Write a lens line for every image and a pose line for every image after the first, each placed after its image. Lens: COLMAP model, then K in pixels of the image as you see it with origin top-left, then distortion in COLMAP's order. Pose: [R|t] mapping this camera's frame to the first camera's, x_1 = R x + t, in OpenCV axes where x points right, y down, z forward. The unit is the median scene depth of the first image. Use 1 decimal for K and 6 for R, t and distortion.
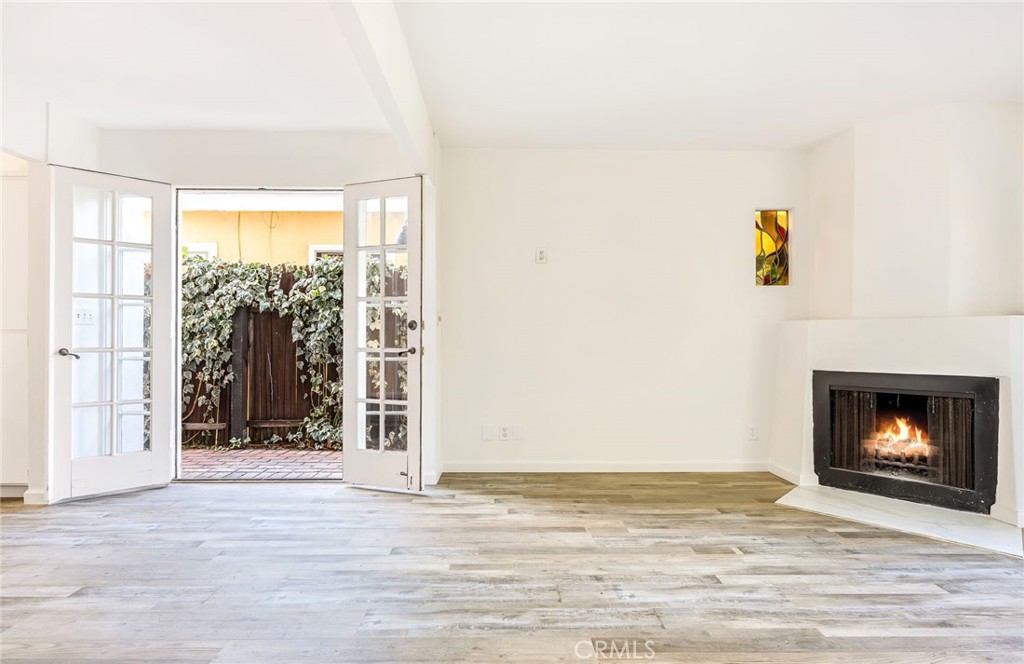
lens RADIAL K [[496.7, 0, 499.7], [0, 496.7, 337.3], [0, 0, 1]] dist [0.005535, -0.002502]
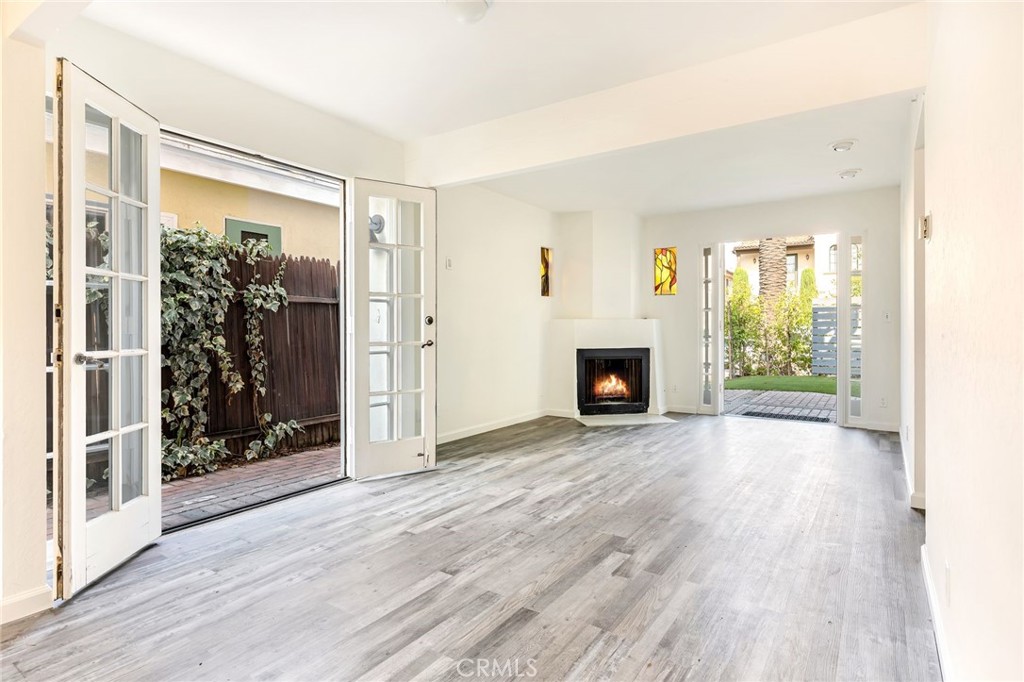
lens RADIAL K [[537.2, 0, 511.1], [0, 537.2, 335.9], [0, 0, 1]] dist [0.007492, -0.001378]
pose [[0.570973, -0.014621, 0.820839, -1.118006], [0.005093, 0.999885, 0.014267, -0.006706], [-0.820953, -0.003965, 0.570982, 0.154195]]
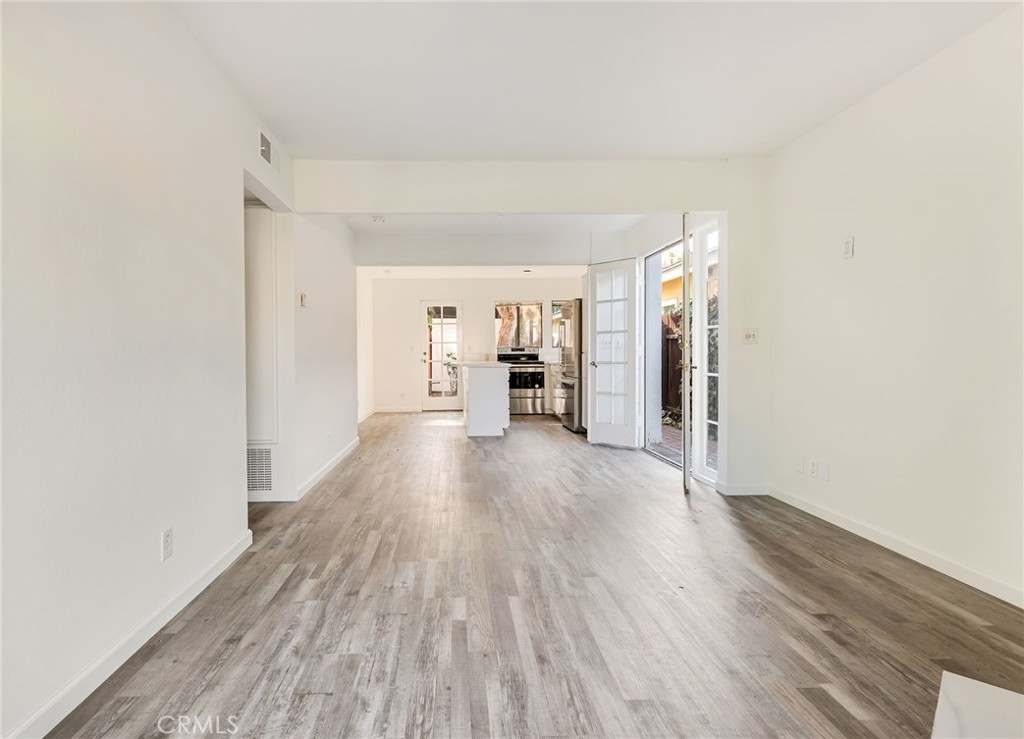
lens RADIAL K [[525.7, 0, 466.3], [0, 525.7, 360.9], [0, 0, 1]] dist [-0.003100, -0.000975]
pose [[0.015198, 0.010358, -0.999831, 1.092005], [0.003840, 0.999938, 0.010418, -0.002786], [0.999877, -0.003998, 0.015157, 0.487449]]
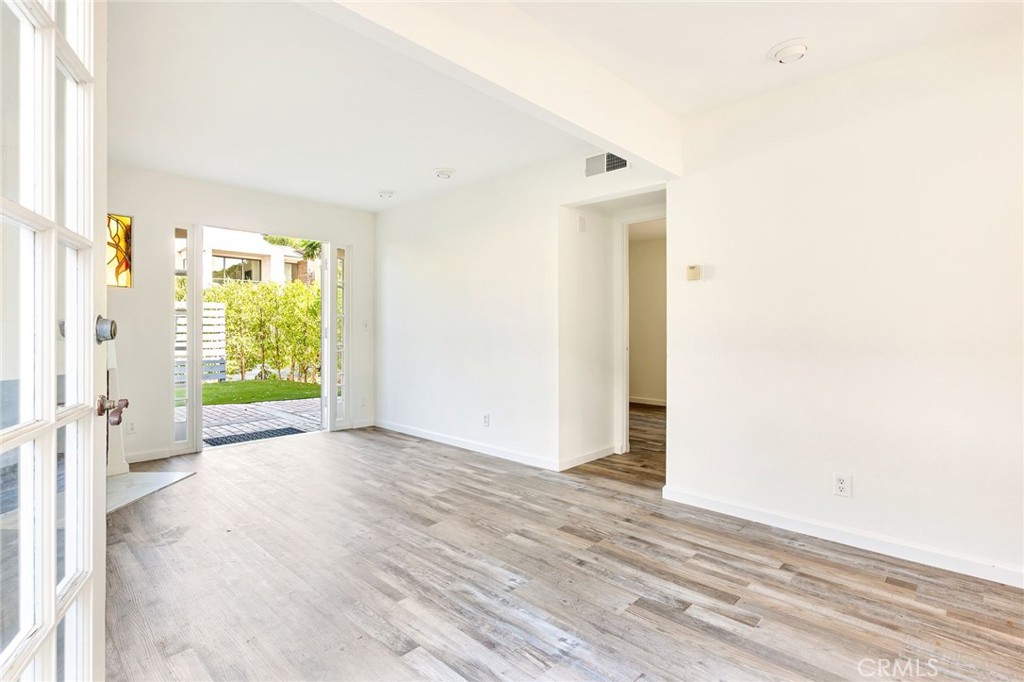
lens RADIAL K [[492.7, 0, 513.7], [0, 492.7, 337.5], [0, 0, 1]] dist [0.002887, -0.000714]
pose [[-0.724379, -0.010744, 0.689318, -0.628860], [0.000025, 0.999878, 0.015610, -0.024848], [-0.689402, 0.011325, -0.724291, 1.091326]]
